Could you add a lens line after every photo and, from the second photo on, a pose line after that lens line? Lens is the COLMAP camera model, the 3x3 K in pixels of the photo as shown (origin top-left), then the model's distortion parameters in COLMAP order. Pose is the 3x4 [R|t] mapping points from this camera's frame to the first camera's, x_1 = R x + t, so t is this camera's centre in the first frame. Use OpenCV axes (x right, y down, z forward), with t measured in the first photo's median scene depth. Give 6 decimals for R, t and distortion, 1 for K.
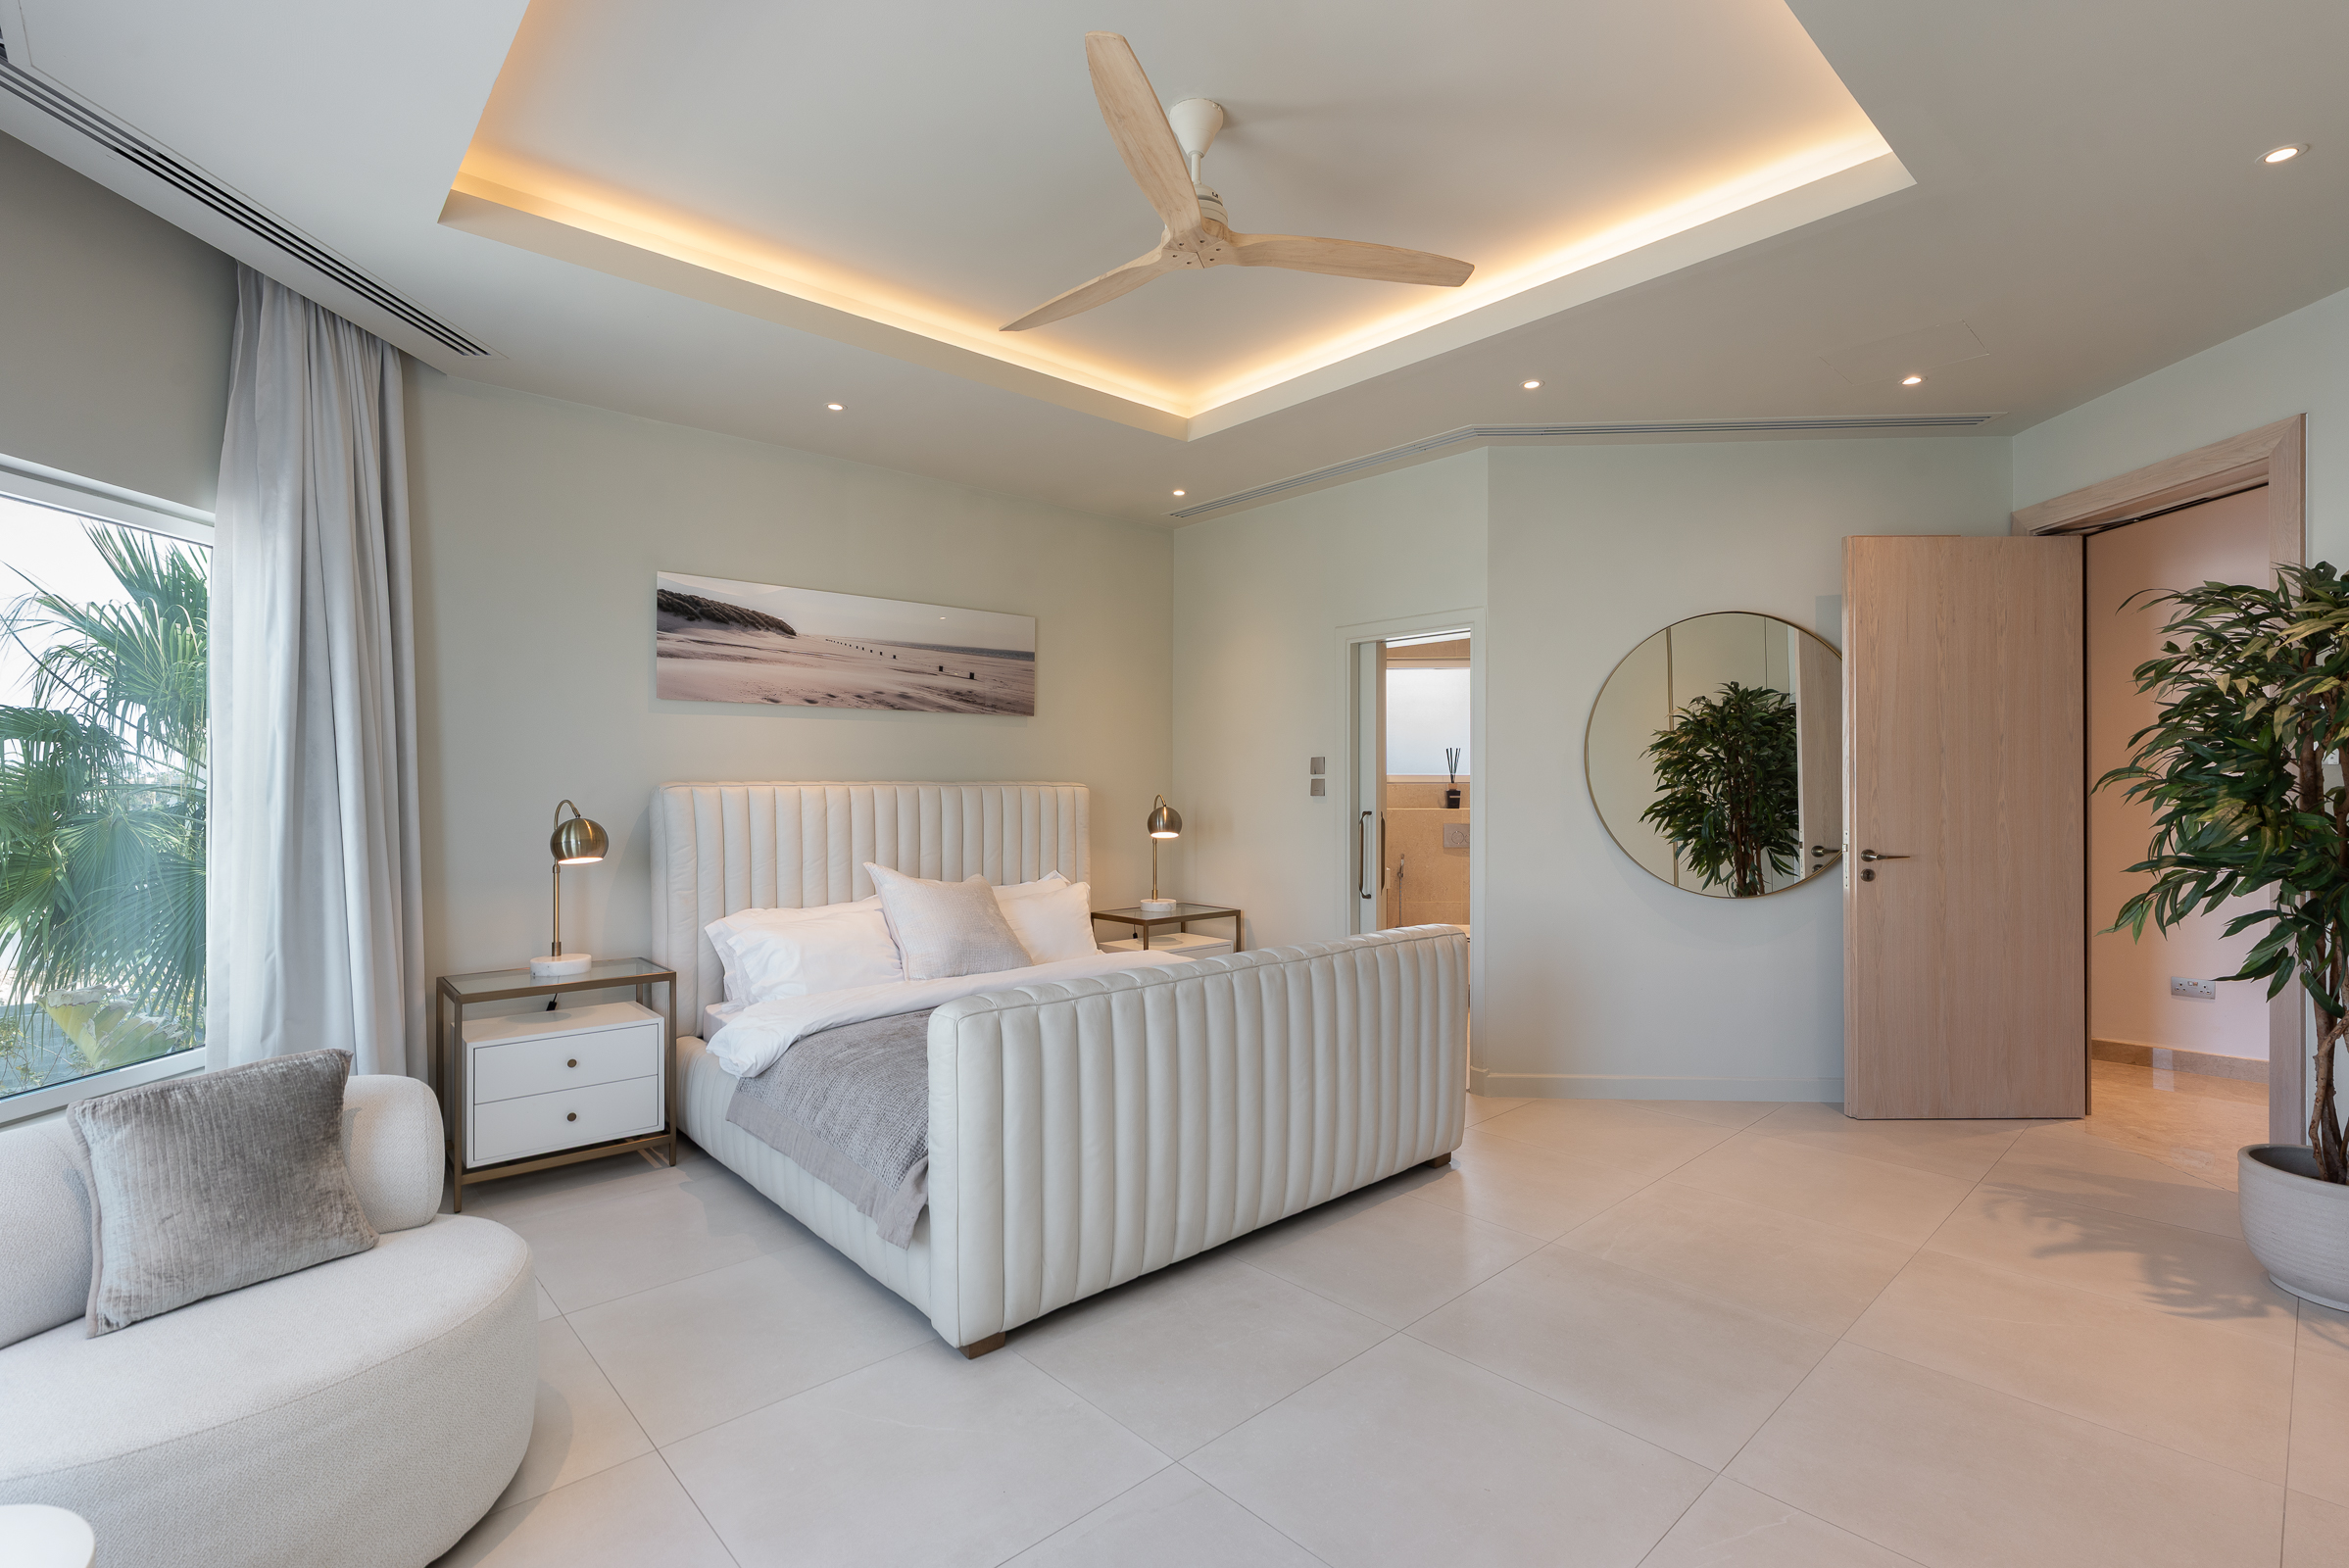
lens RADIAL K [[1073.2, 0, 1177.5], [0, 1073.2, 789.6], [0, 0, 1]] dist [-0.008038, 0.001588]
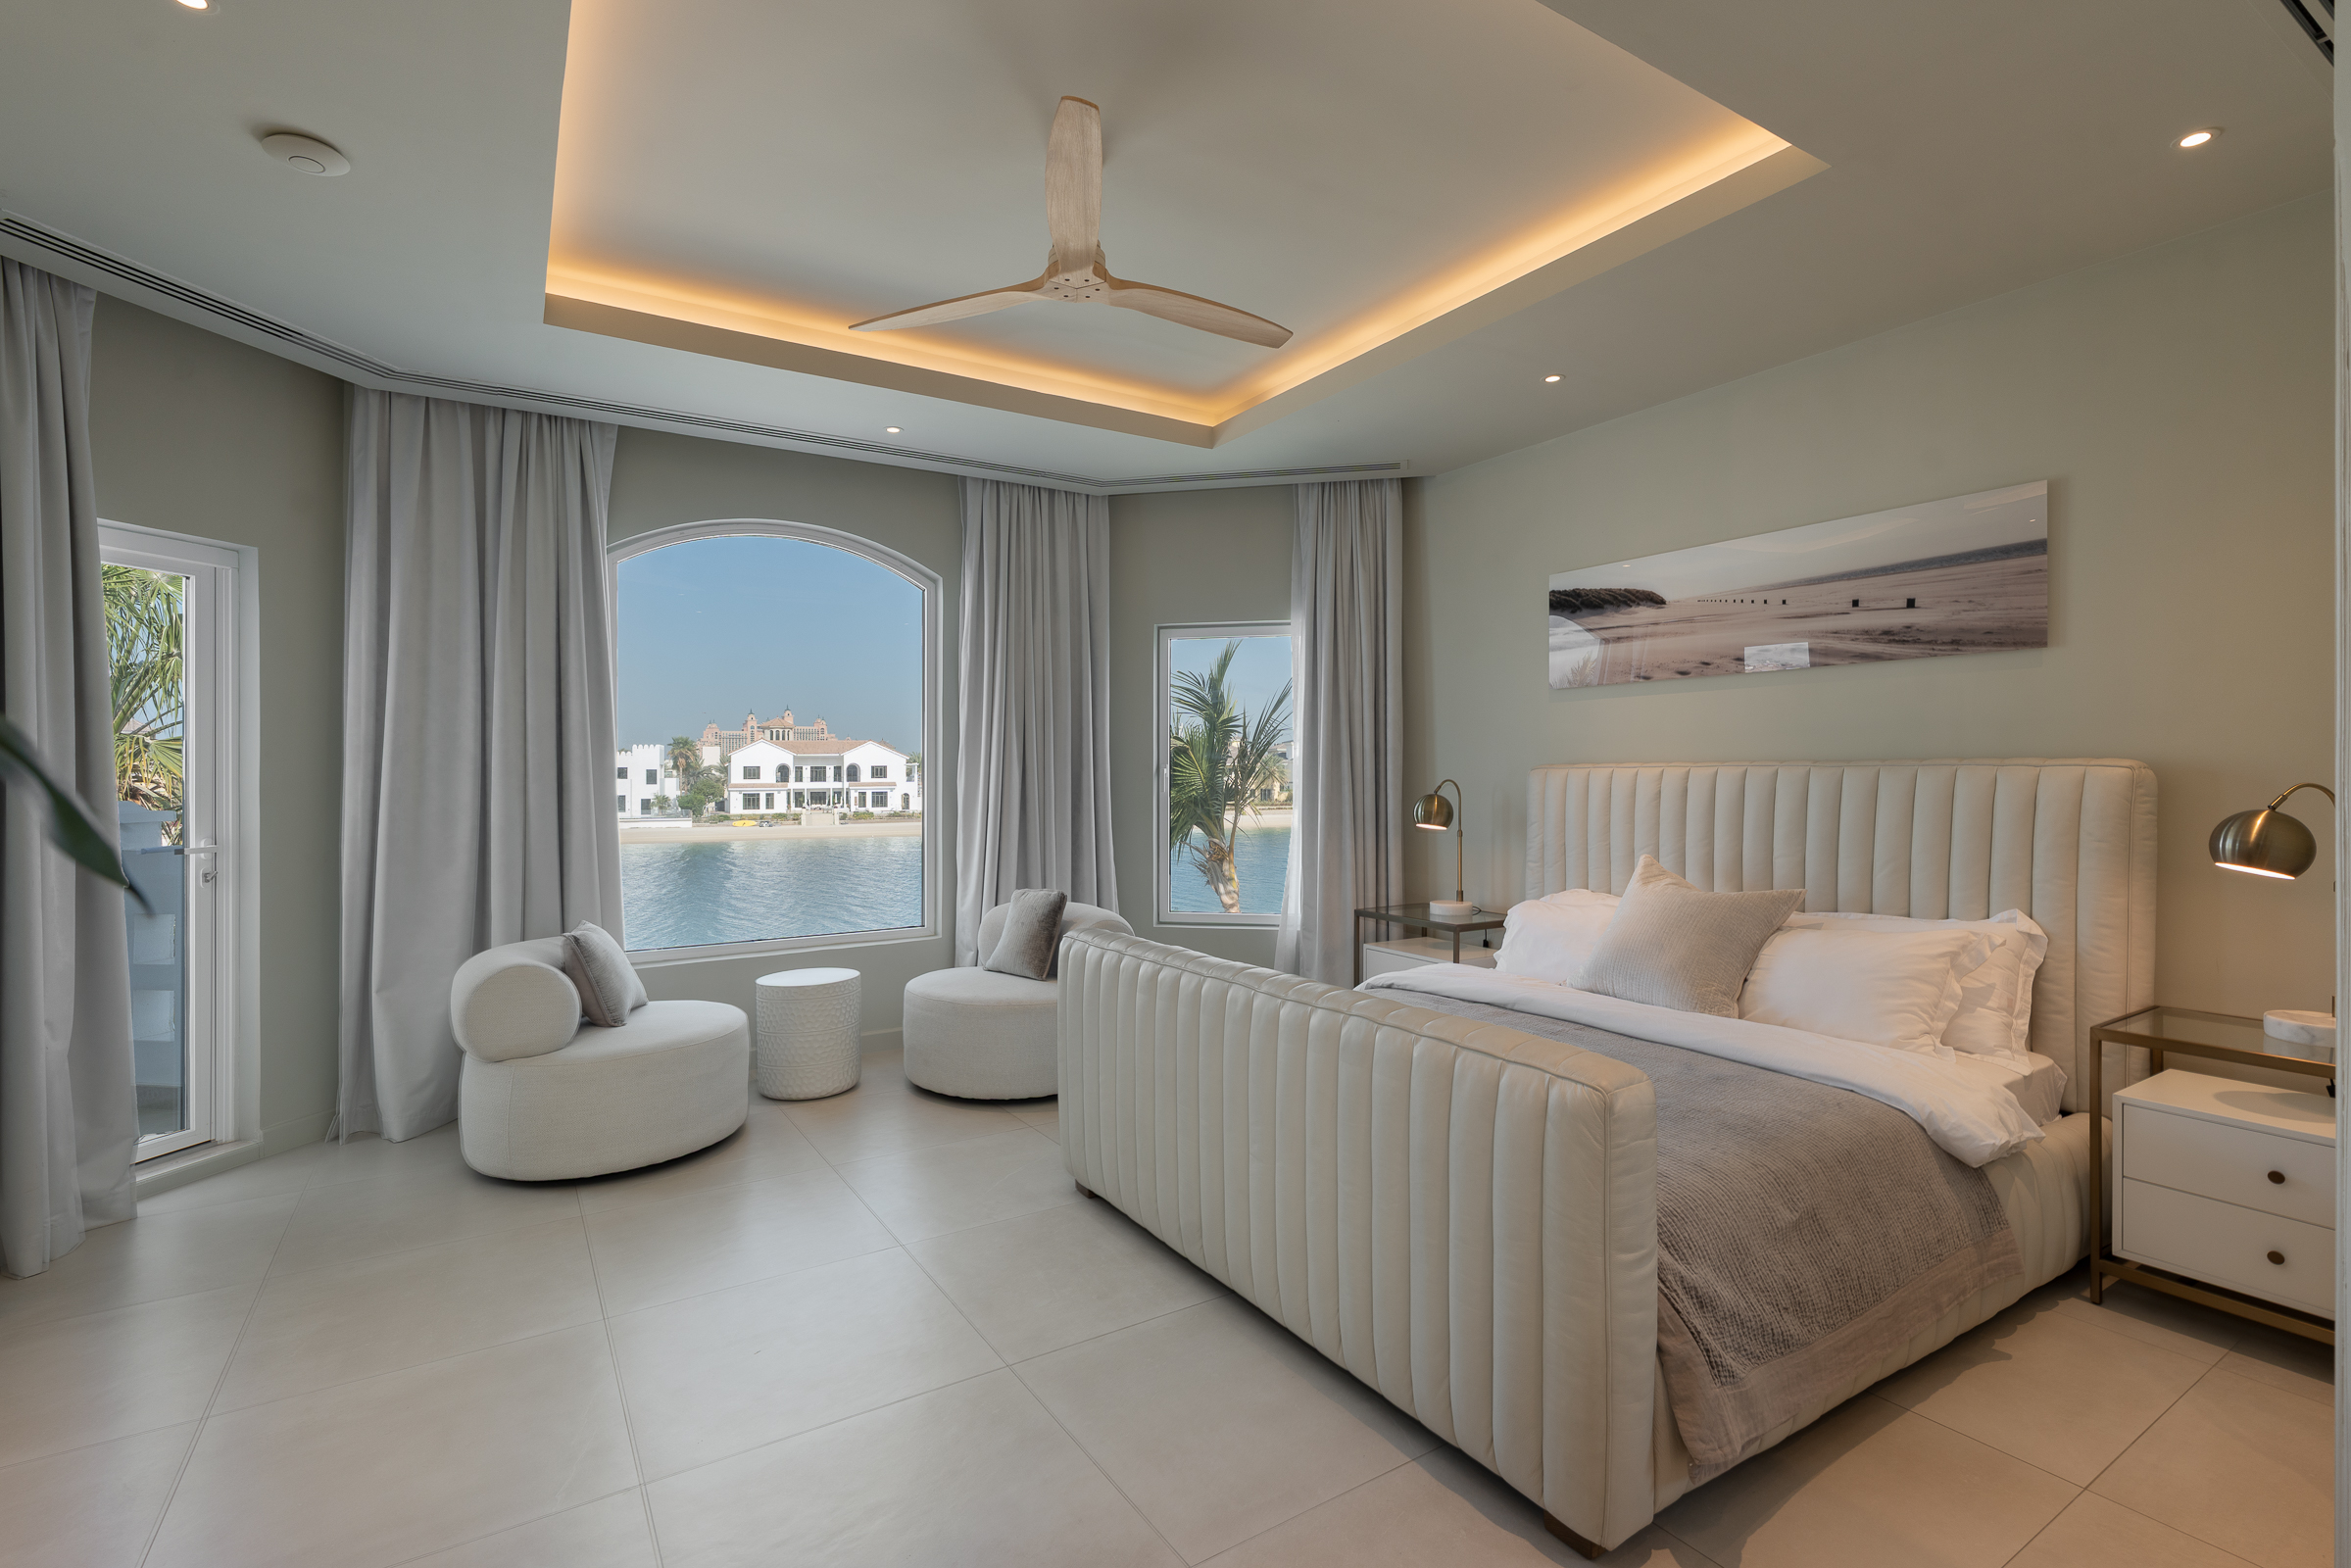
lens RADIAL K [[1074.1, 0, 1183.2], [0, 1074.1, 769.8], [0, 0, 1]] dist [-0.008038, 0.001588]
pose [[-0.168256, -0.004761, -0.985732, 0.589756], [-0.002853, 0.999986, -0.004343, 0.003403], [0.985739, 0.002081, -0.168267, 0.712594]]
